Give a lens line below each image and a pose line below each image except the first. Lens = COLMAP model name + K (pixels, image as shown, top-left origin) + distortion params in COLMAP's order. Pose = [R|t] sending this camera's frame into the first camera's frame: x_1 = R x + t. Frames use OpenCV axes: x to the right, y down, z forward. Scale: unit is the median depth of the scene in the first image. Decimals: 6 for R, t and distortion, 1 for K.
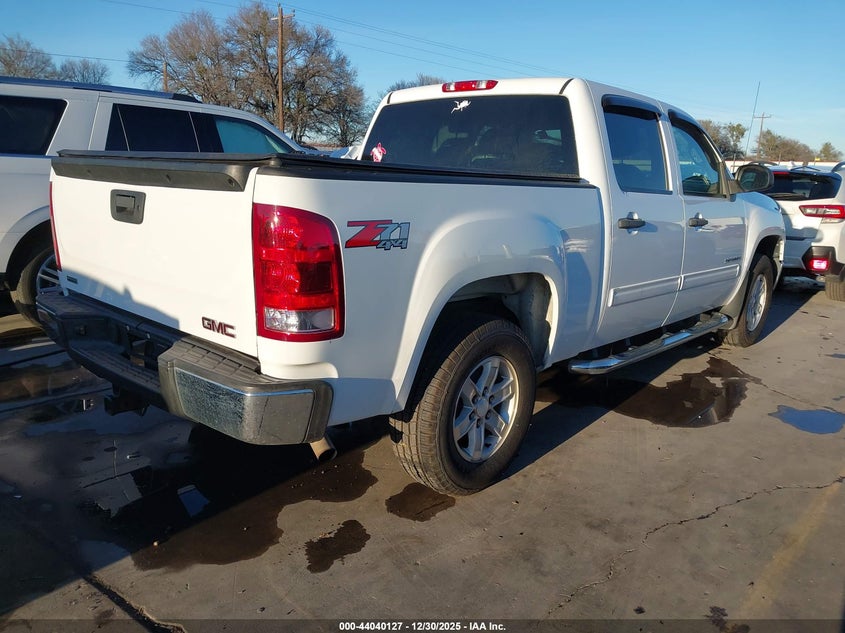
lens RADIAL K [[678.9, 0, 417.3], [0, 678.9, 316.5], [0, 0, 1]] dist [0.012368, 0.000183]
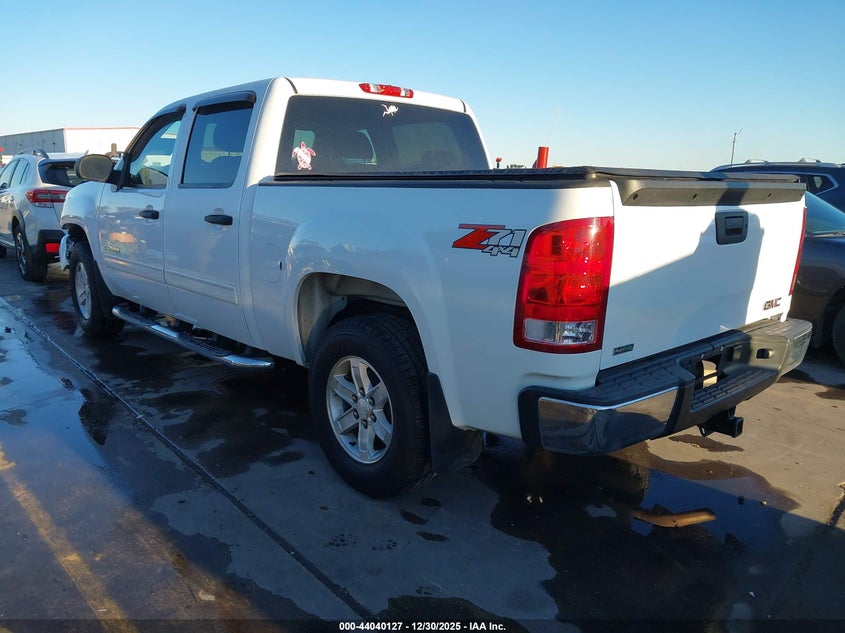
lens RADIAL K [[678.9, 0, 417.3], [0, 678.9, 316.5], [0, 0, 1]] dist [0.012368, 0.000183]
pose [[0.049607, -0.229794, 0.971974, -1.011610], [0.197656, 0.956184, 0.215973, -0.238580], [-0.979015, 0.181403, 0.092853, 0.964925]]
